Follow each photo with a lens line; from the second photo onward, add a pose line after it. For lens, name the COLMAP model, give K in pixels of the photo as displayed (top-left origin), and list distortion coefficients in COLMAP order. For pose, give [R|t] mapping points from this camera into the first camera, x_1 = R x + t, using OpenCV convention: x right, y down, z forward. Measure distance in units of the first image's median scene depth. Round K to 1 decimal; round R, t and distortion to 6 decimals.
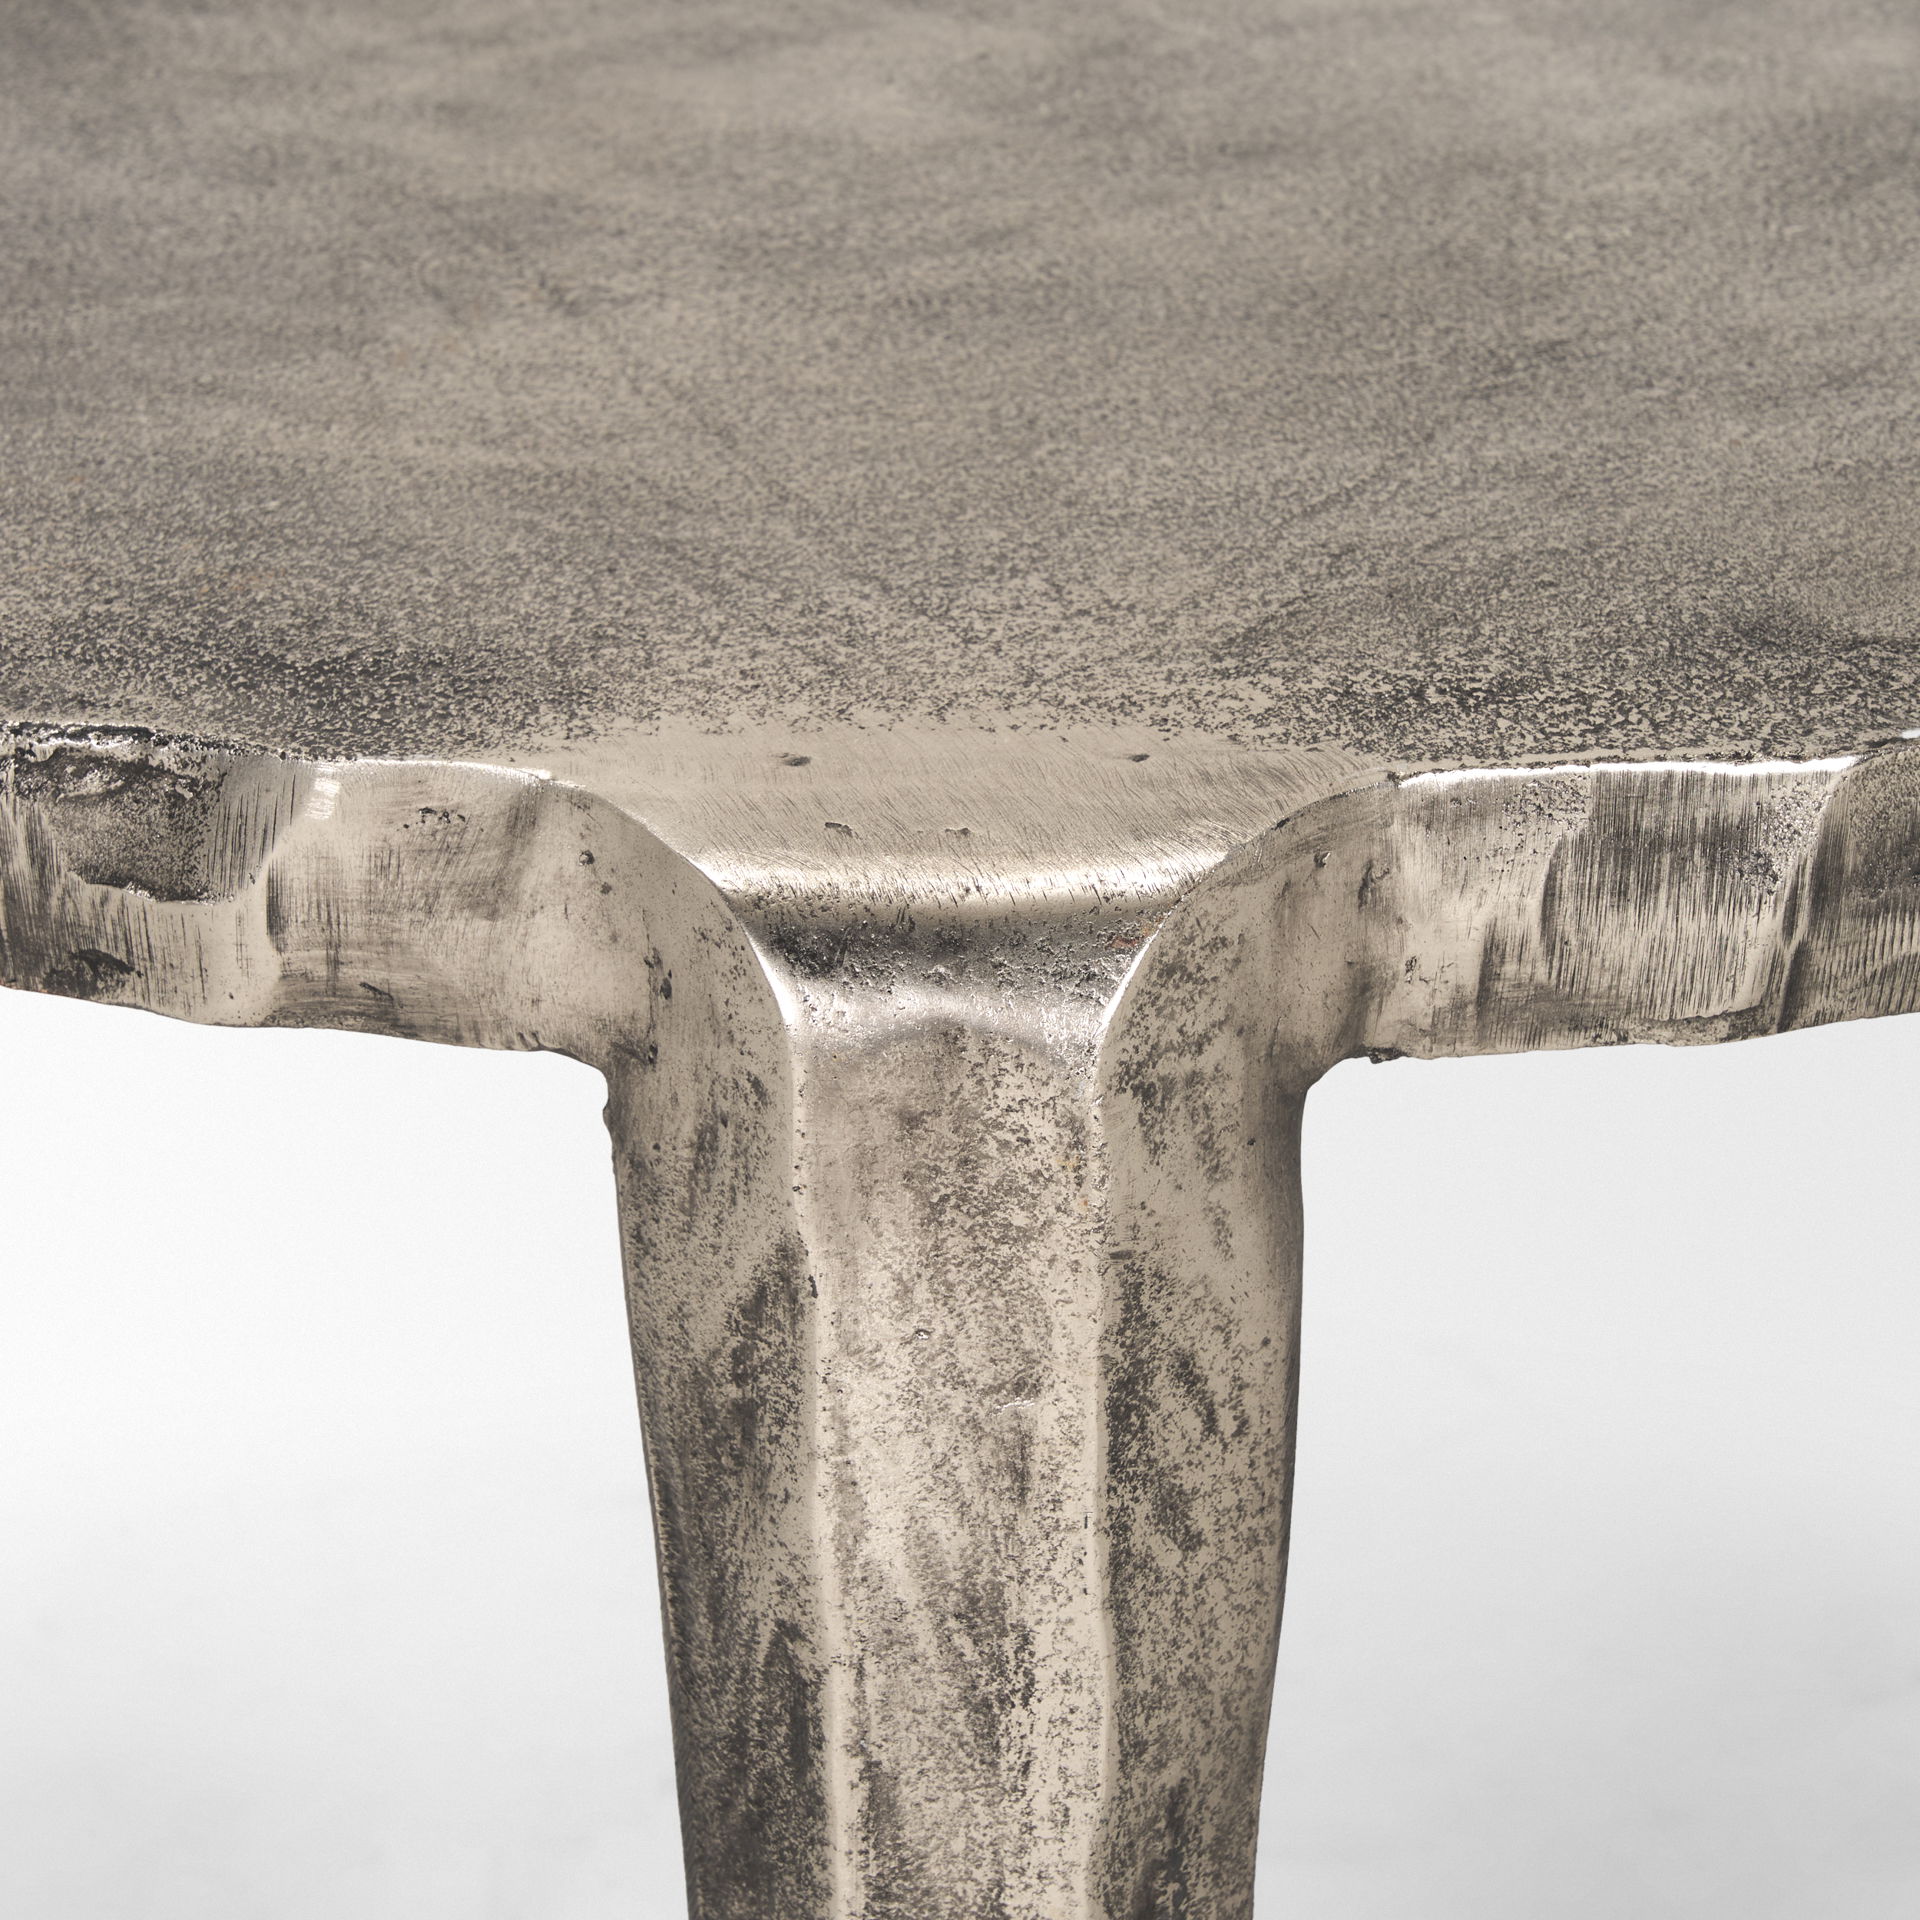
lens RADIAL K [[6541.3, 0, 960.0], [0, 6541.3, 680.1], [0, 0, 1]] dist [-0.153772, 3.324687]
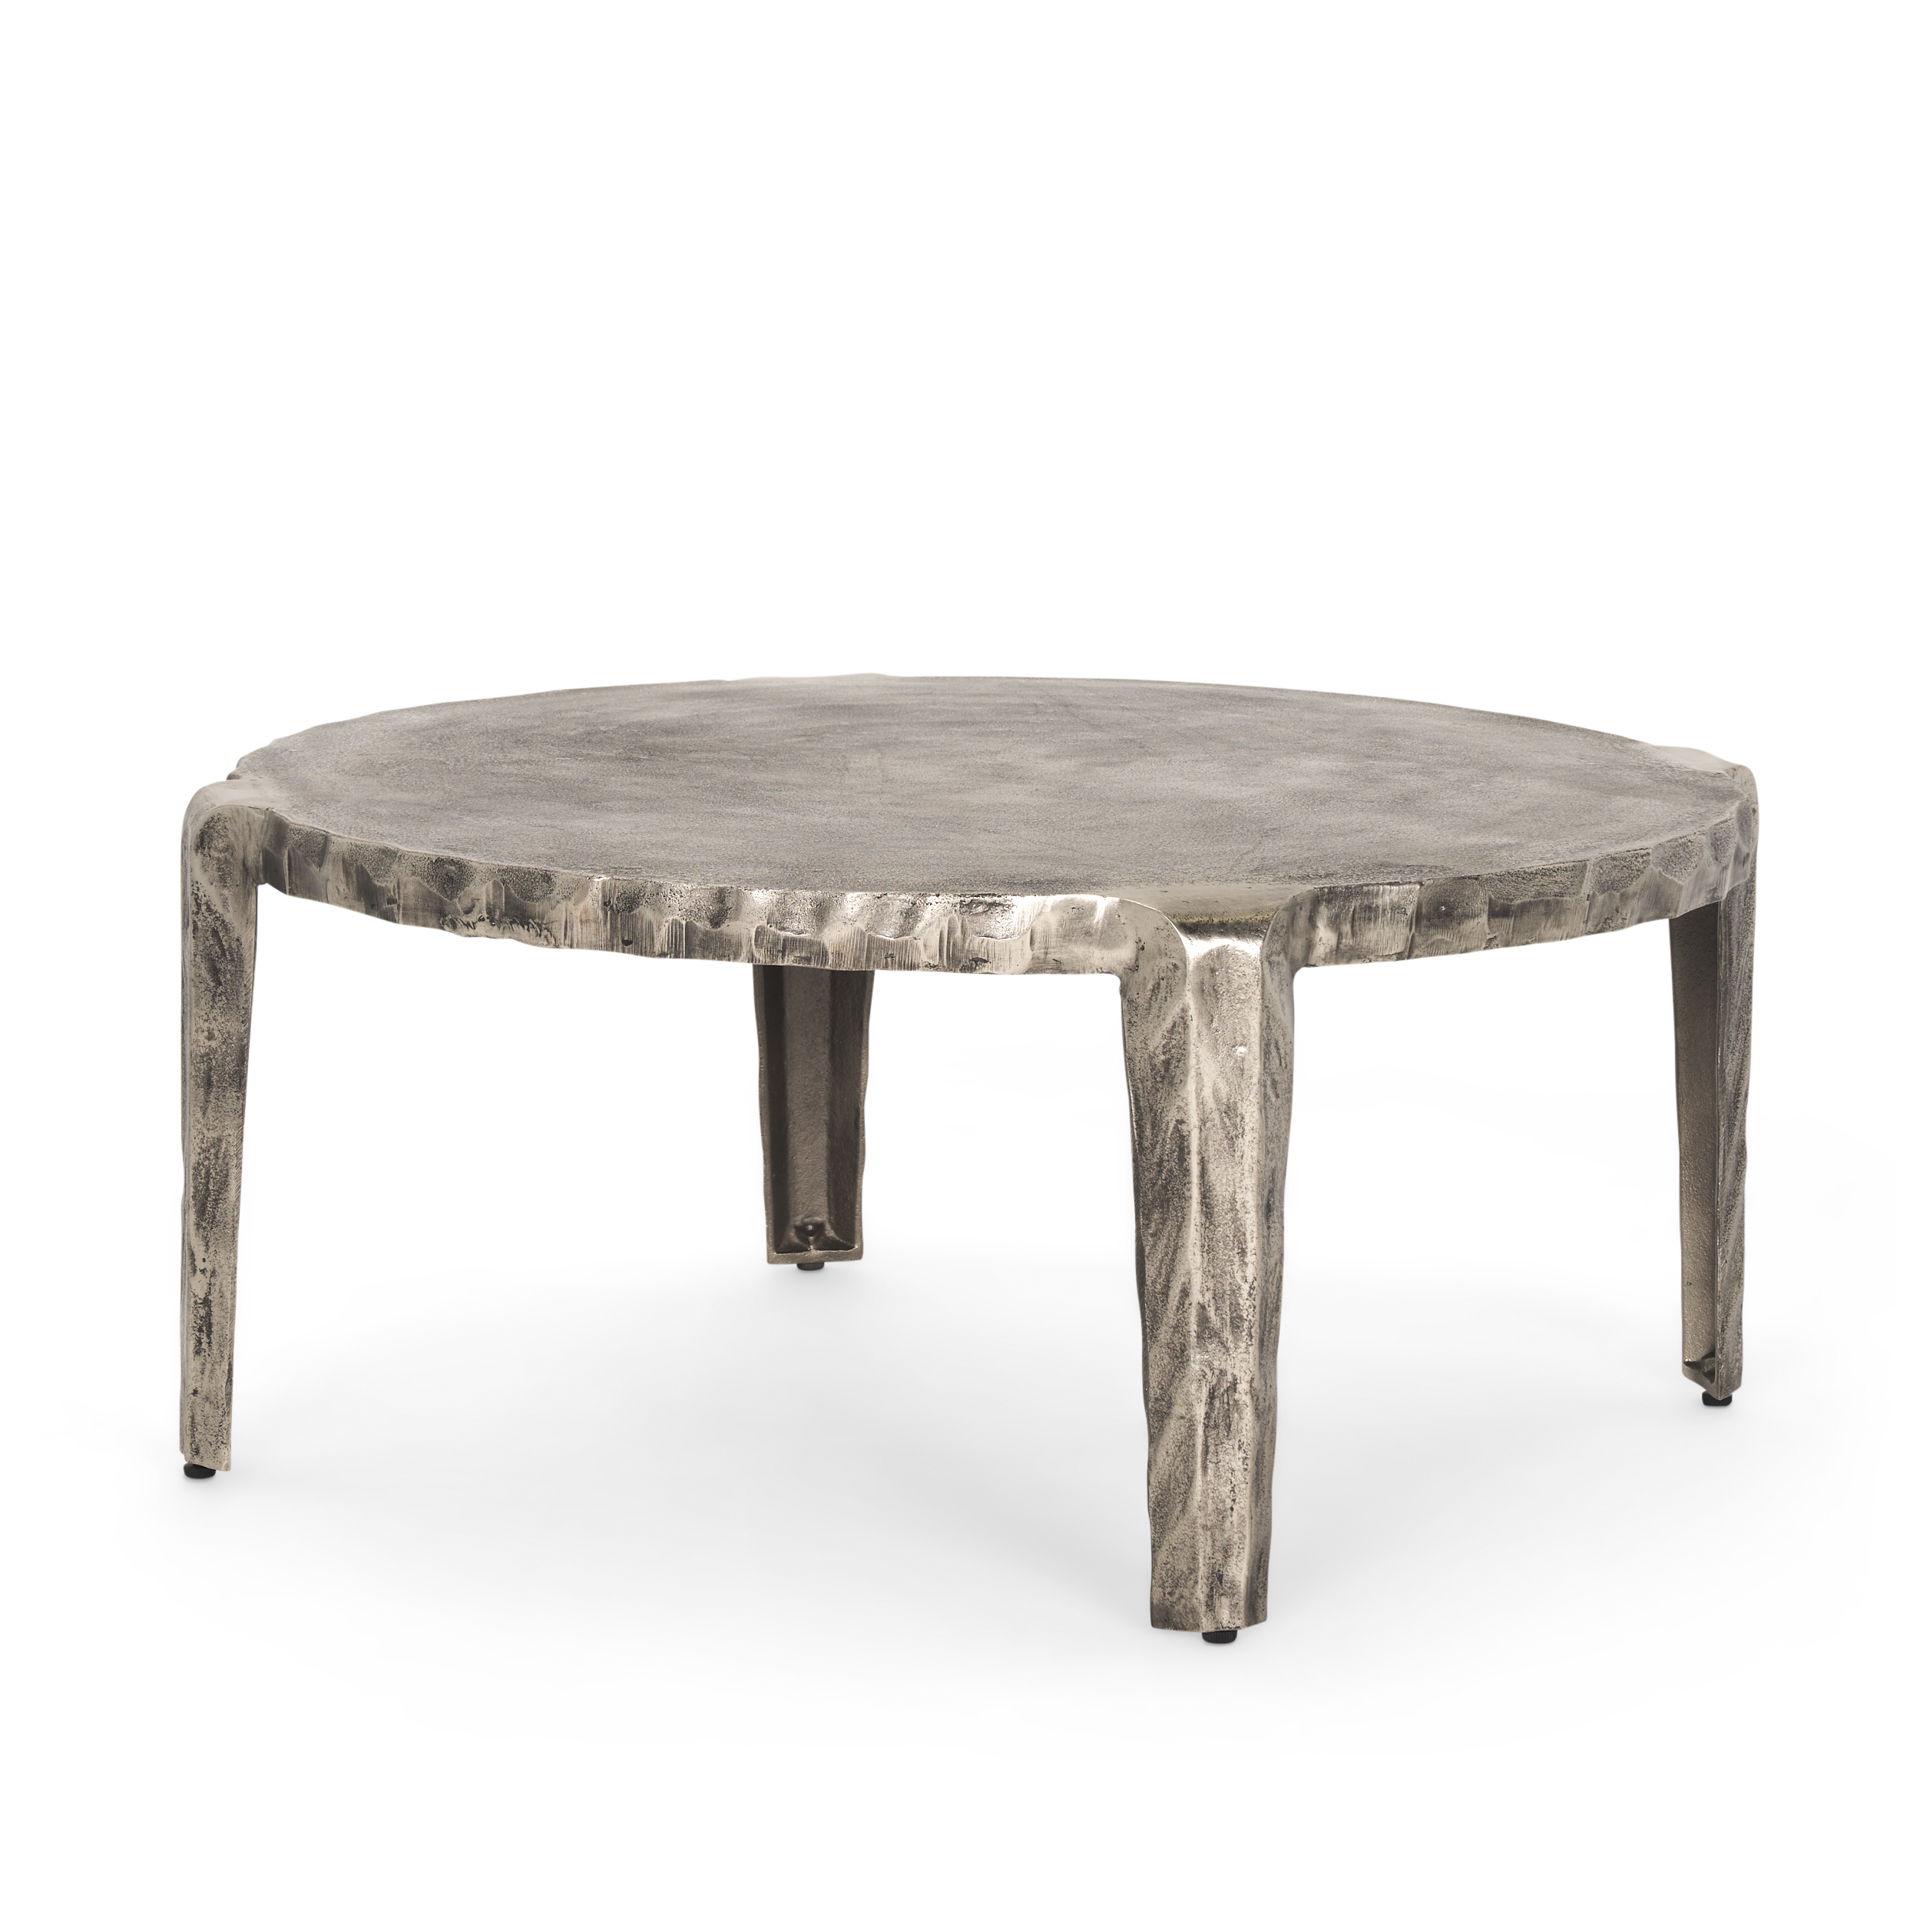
lens RADIAL K [[6541.3, 0, 960.0], [0, 6541.3, 680.1], [0, 0, 1]] dist [-0.153772, 3.324687]
pose [[0.961678, -0.027820, 0.272768, -1.155960], [0.090332, 0.971444, -0.219400, 0.705773], [-0.258875, 0.235632, 0.936729, -2.528429]]
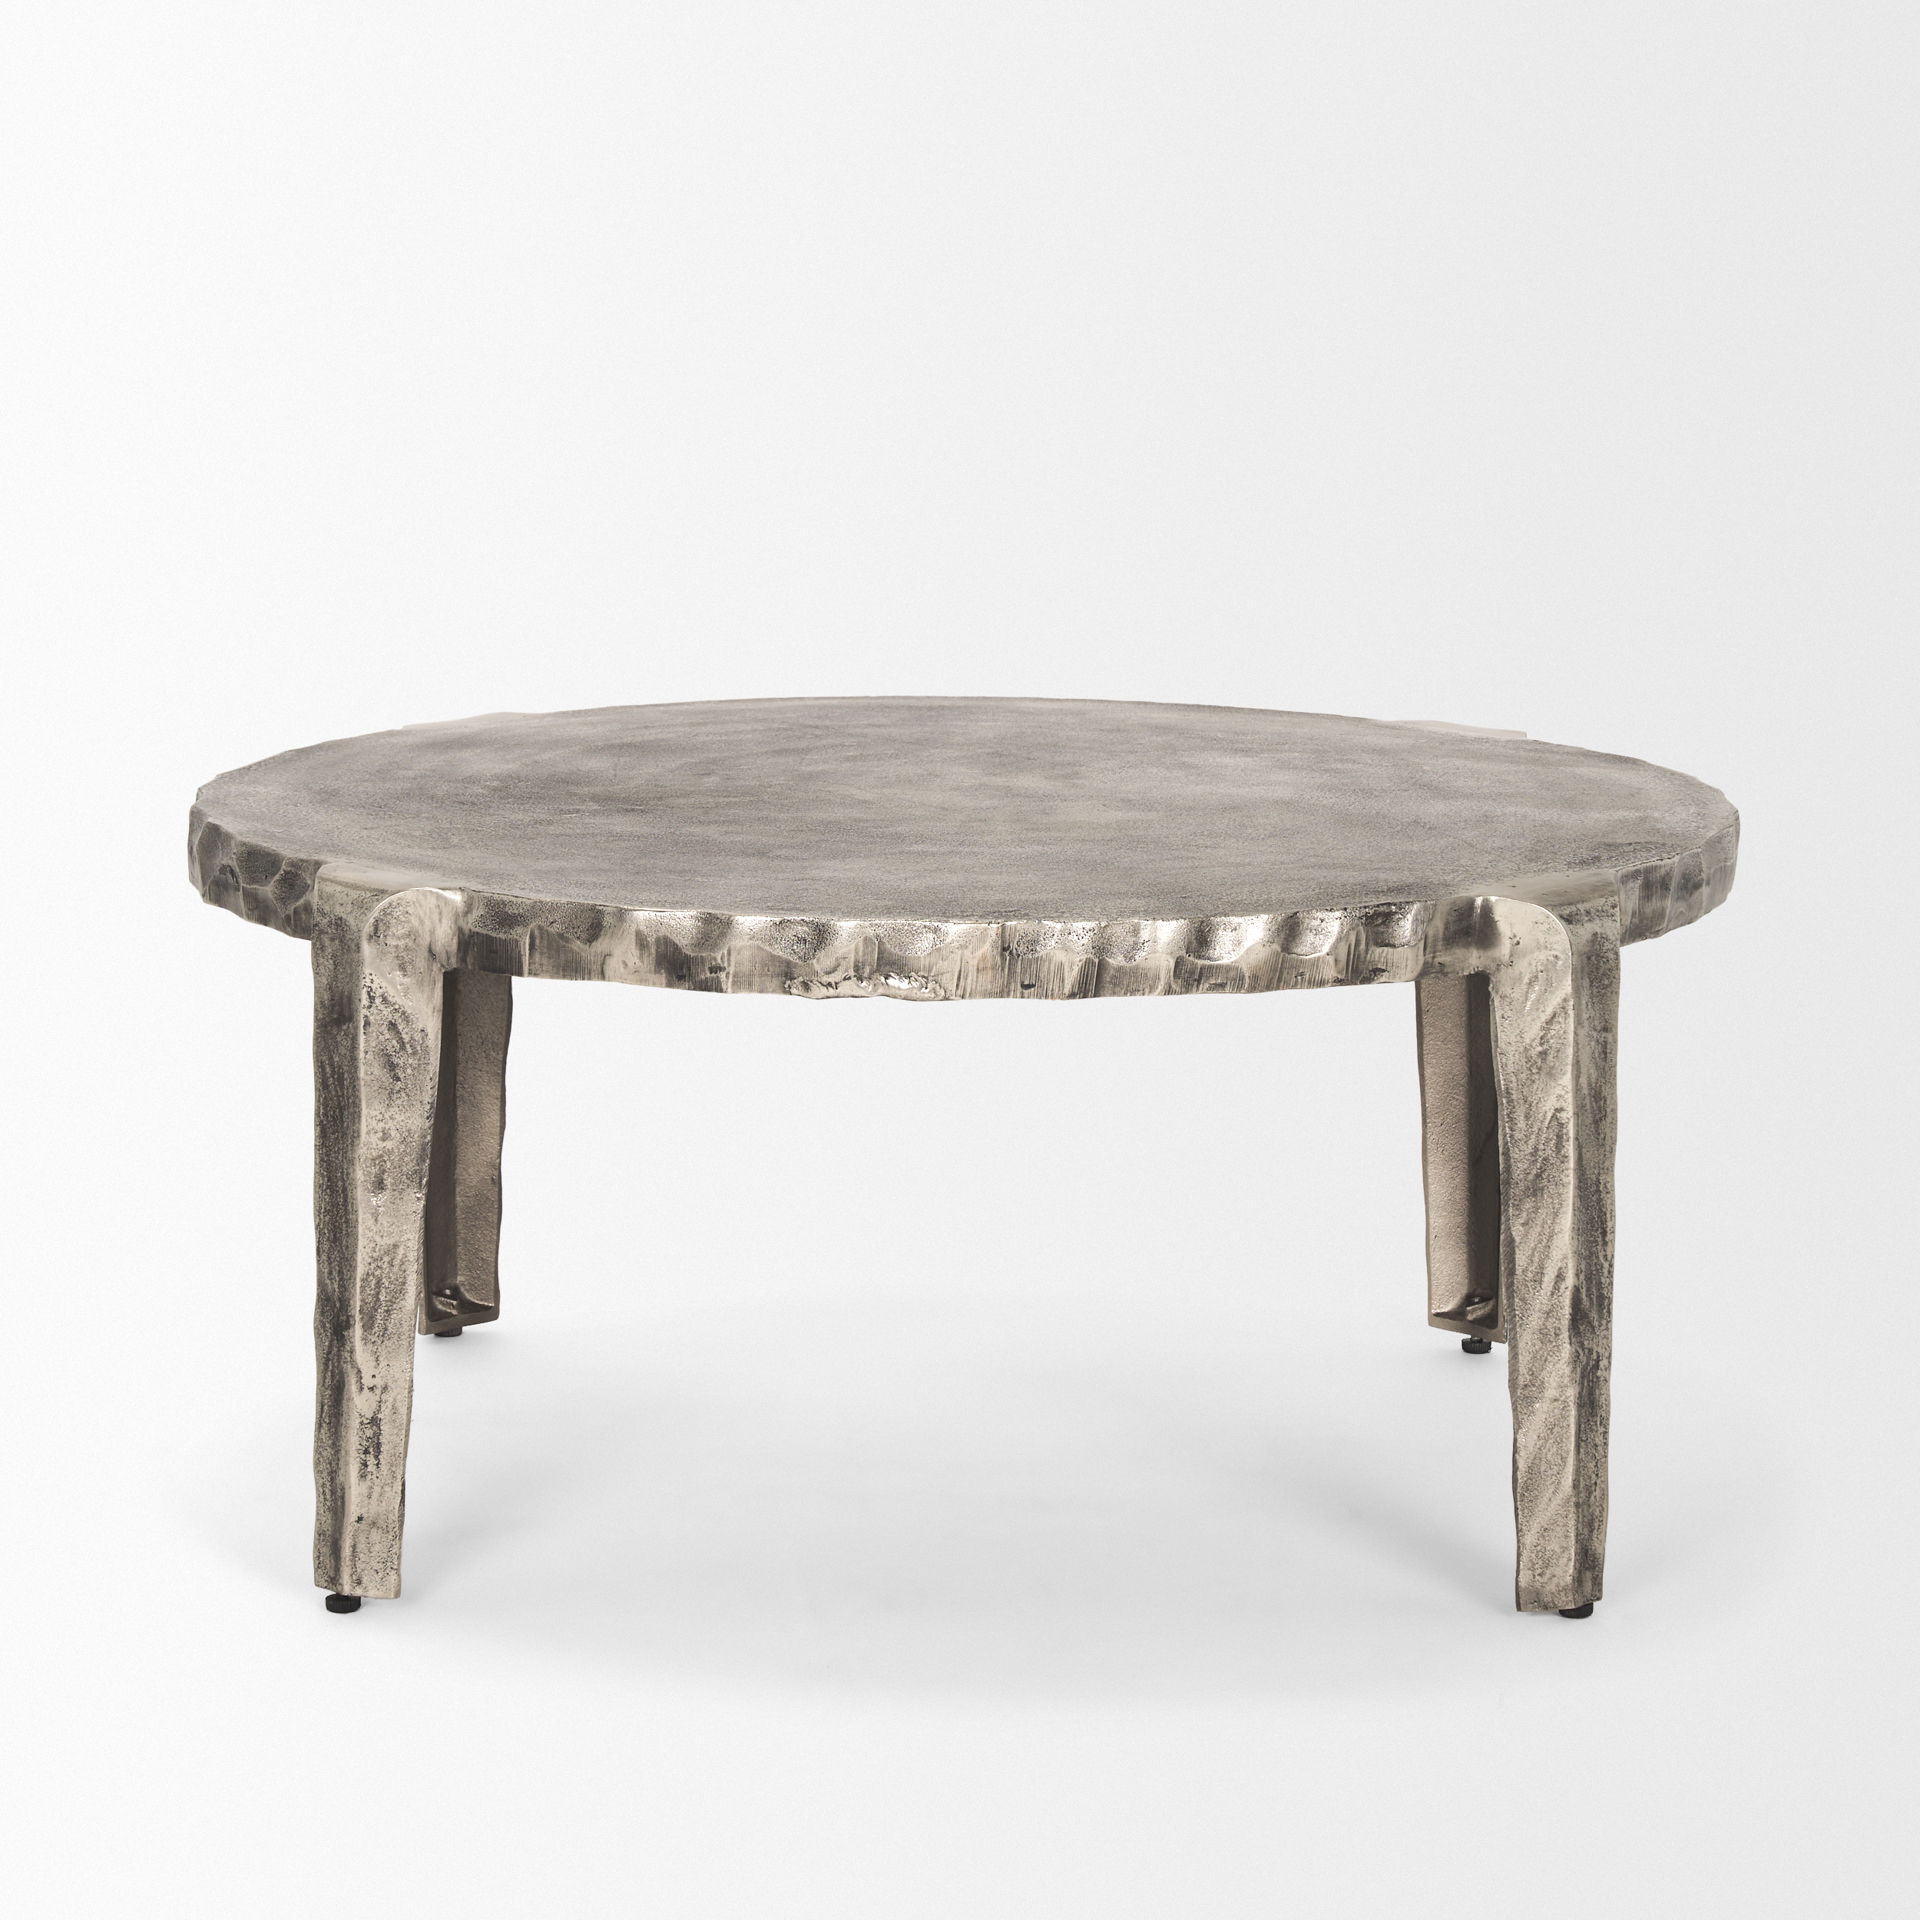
lens RADIAL K [[6541.3, 0, 960.0], [0, 6541.3, 680.1], [0, 0, 1]] dist [-0.153772, 3.324687]
pose [[0.706321, -0.089695, 0.702186, -2.916119], [0.250842, 0.959289, -0.129783, 0.309763], [-0.661958, 0.267806, 0.700065, -1.505734]]
